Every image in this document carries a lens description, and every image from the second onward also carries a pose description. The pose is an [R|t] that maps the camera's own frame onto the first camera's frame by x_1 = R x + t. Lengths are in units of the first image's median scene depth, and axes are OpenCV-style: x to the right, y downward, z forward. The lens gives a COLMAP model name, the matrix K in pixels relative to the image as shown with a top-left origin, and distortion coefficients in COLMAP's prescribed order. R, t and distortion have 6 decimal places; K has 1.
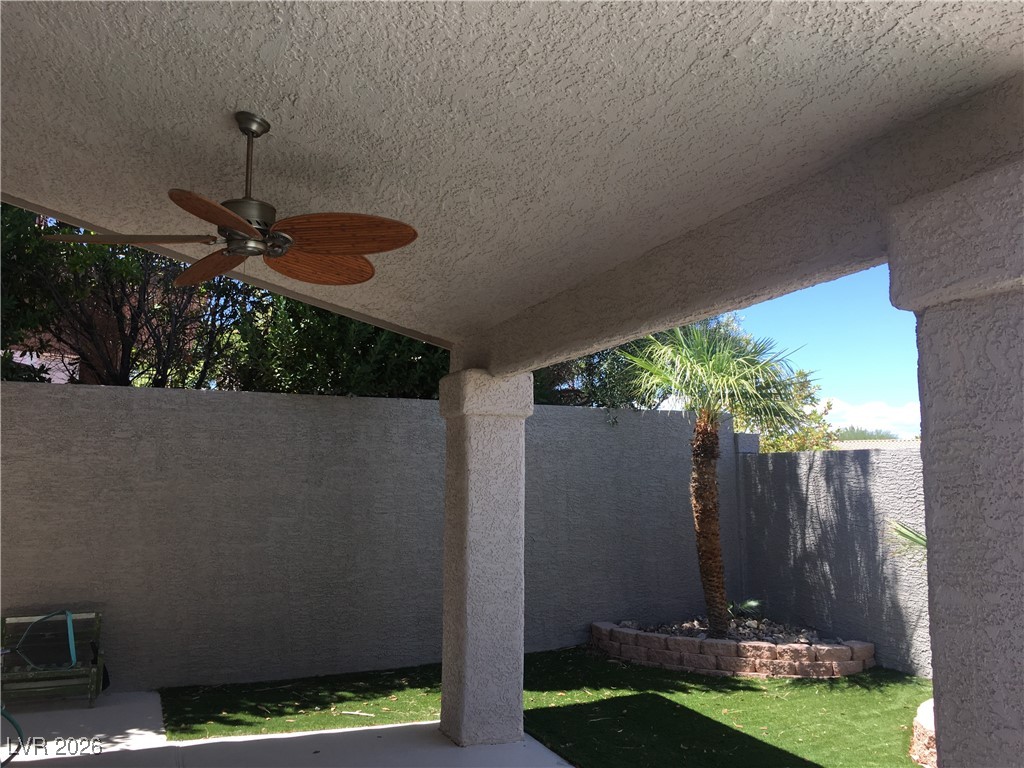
lens RADIAL K [[875.0, 0, 512.0], [0, 875.0, 384.0], [0, 0, 1]] dist [0.046485, -0.000852]
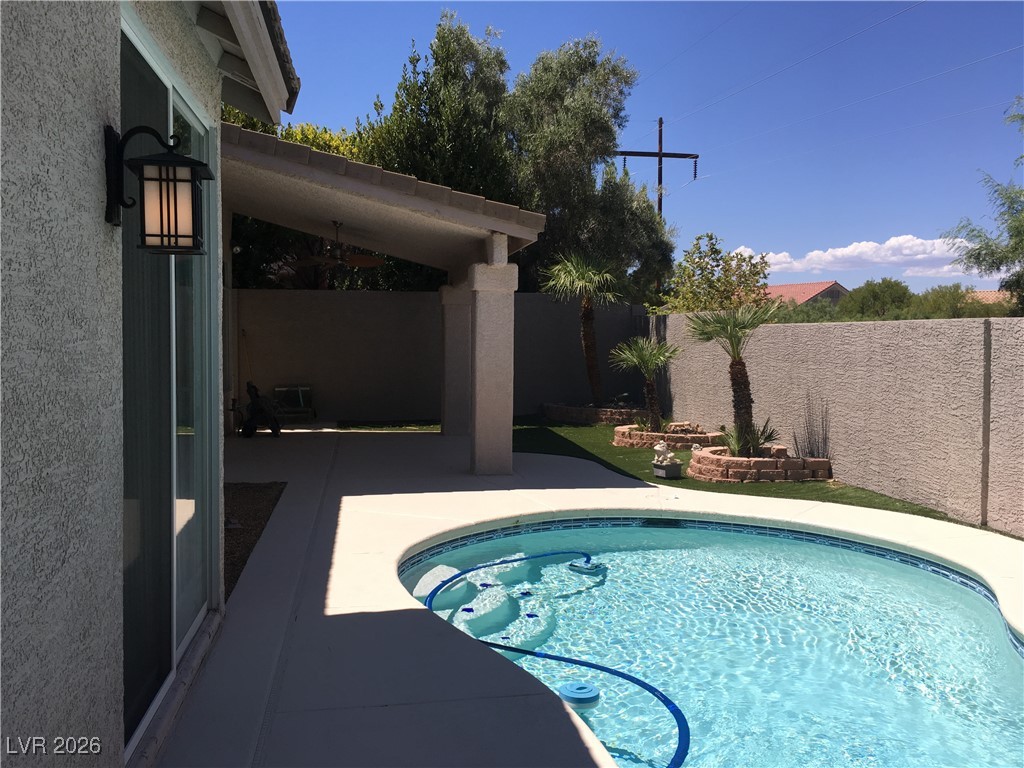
lens RADIAL K [[875.0, 0, 512.0], [0, 875.0, 384.0], [0, 0, 1]] dist [0.046485, -0.000852]
pose [[0.975387, 0.009059, -0.220314, 0.577630], [0.028339, 0.985720, 0.165993, -0.125723], [0.218671, -0.168151, 0.961201, -1.138968]]
